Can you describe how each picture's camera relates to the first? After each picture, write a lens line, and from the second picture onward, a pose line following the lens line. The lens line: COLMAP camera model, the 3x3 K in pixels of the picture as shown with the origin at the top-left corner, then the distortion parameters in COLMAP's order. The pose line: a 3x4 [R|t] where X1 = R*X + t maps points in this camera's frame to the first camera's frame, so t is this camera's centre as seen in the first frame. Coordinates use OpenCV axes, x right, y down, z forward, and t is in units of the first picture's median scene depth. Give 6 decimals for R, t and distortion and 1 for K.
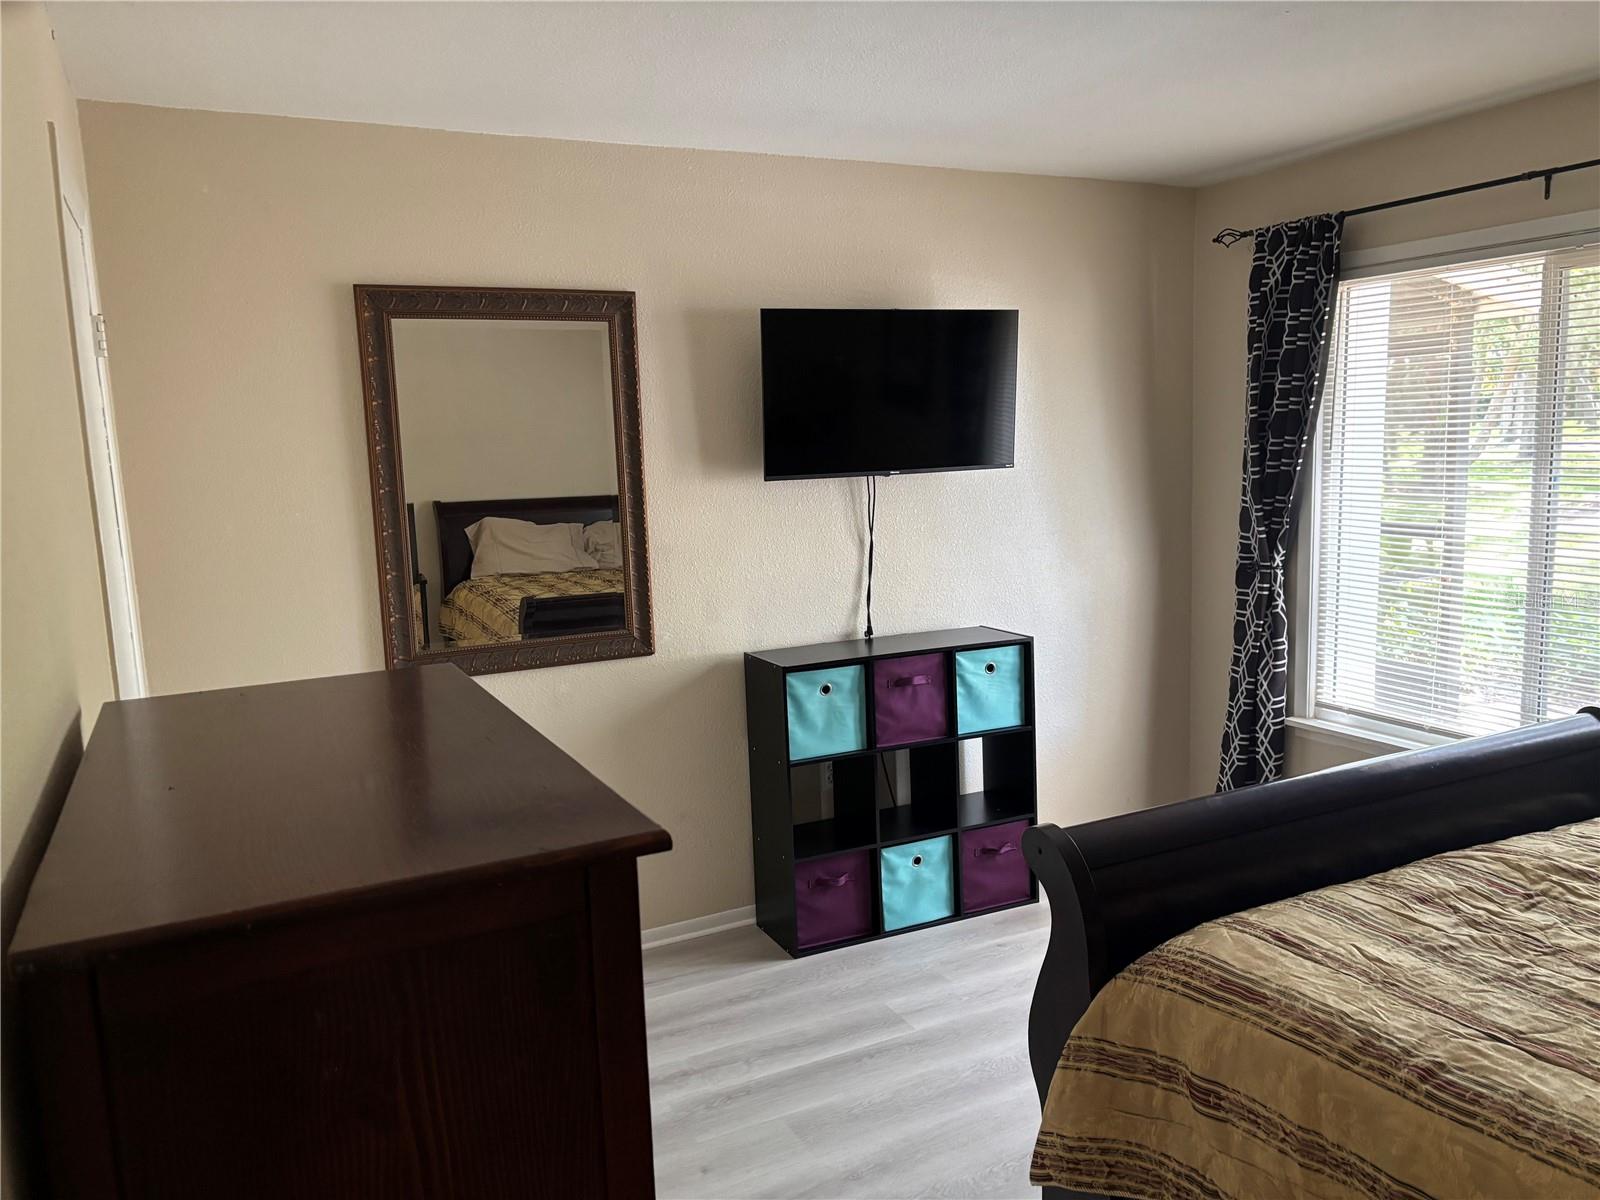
lens RADIAL K [[1208.1, 0, 803.1], [0, 1208.1, 607.9], [0, 0, 1]] dist [0.062330, -0.064353]
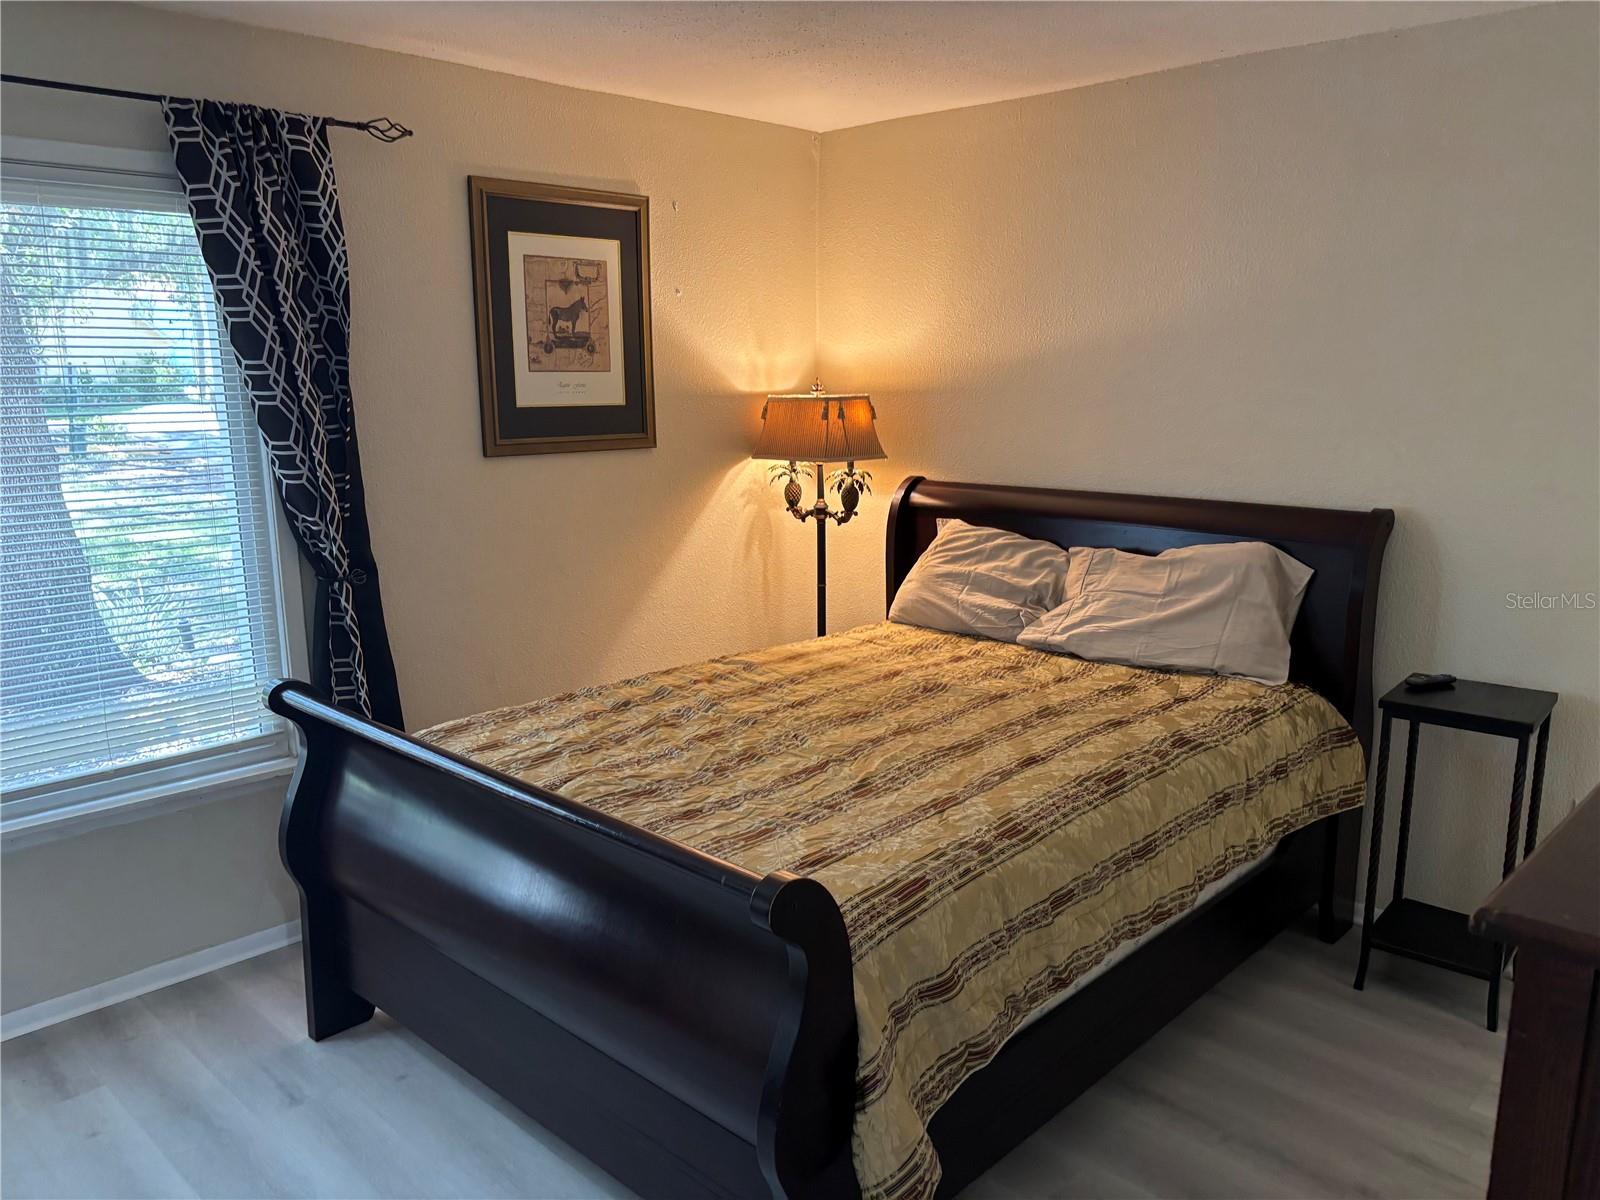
lens RADIAL K [[1208.1, 0, 804.4], [0, 1208.1, 605.8], [0, 0, 1]] dist [0.062330, -0.064353]
pose [[-0.332052, -0.146041, 0.931887, -0.491267], [0.146446, 0.967981, 0.203879, -0.144943], [-0.931823, 0.204169, -0.300033, 1.107210]]
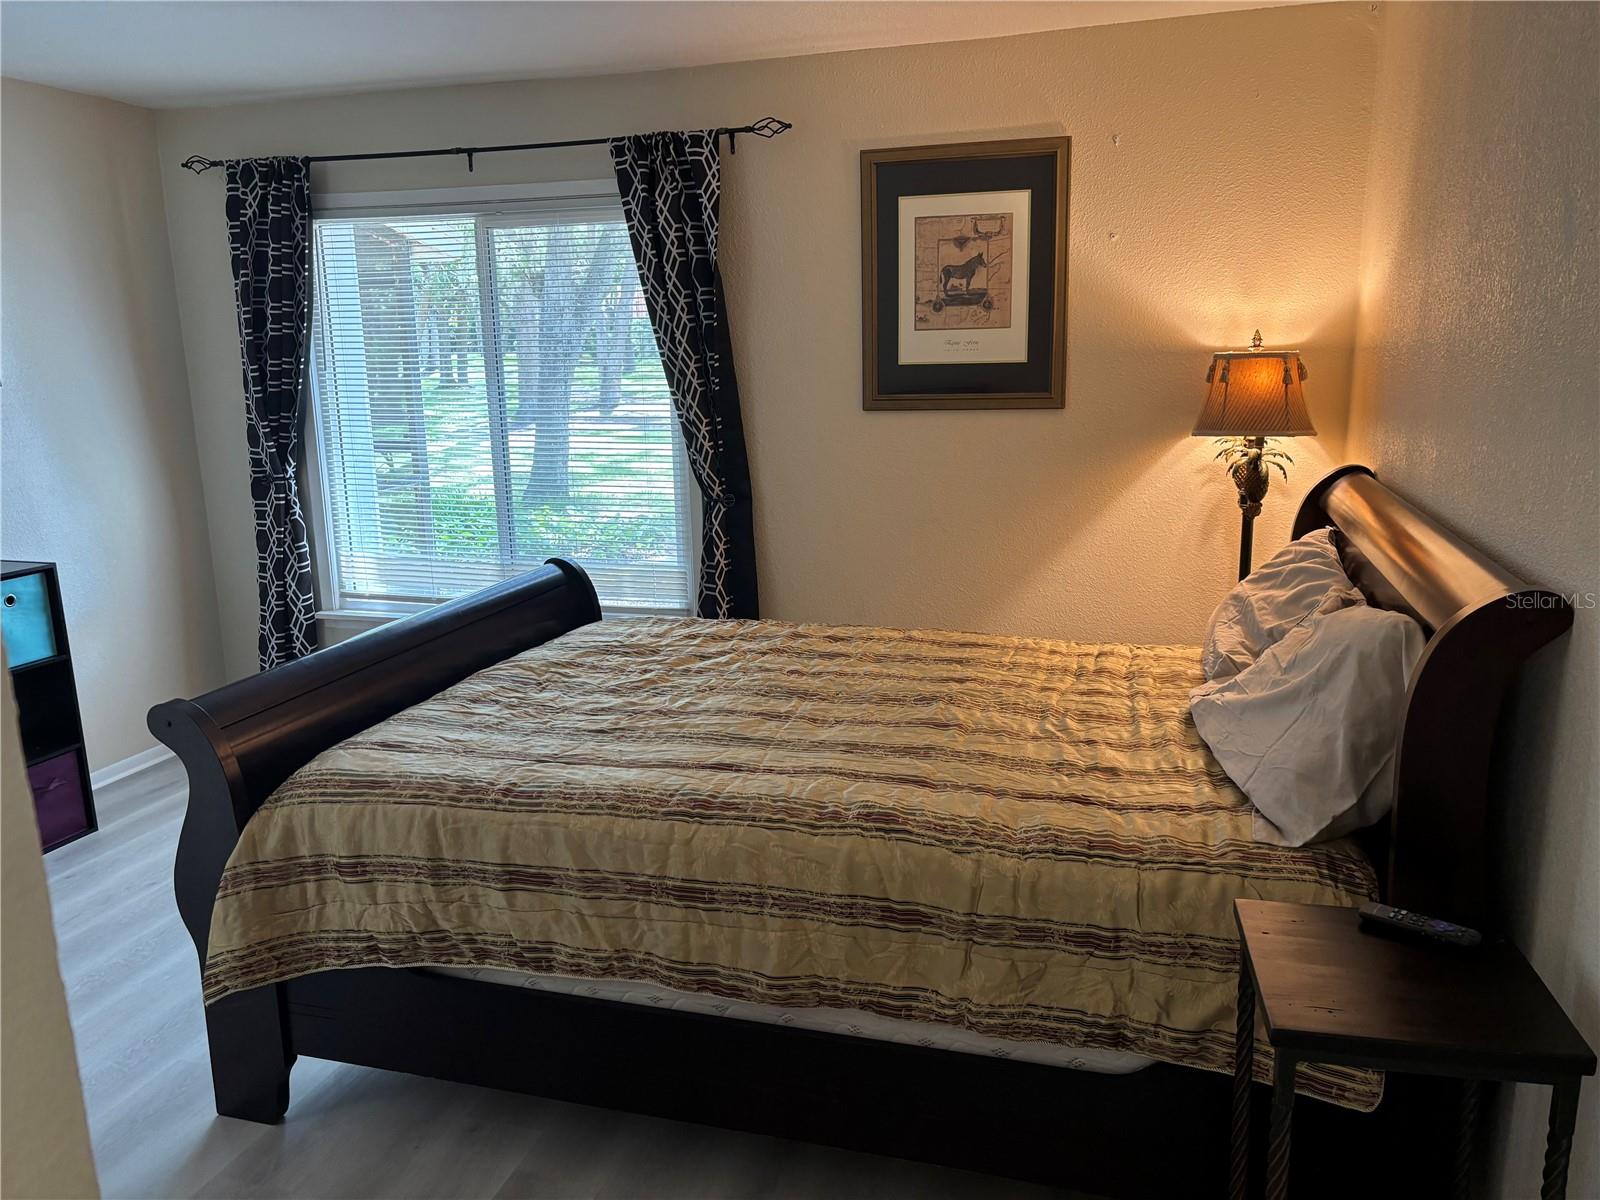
lens RADIAL K [[1208.1, 0, 800.6], [0, 1208.1, 598.7], [0, 0, 1]] dist [0.062330, -0.064353]
pose [[0.688096, -0.131321, 0.713637, -0.179102], [0.095624, 0.991321, 0.090218, 0.036874], [-0.719291, 0.006162, 0.694681, -0.184572]]
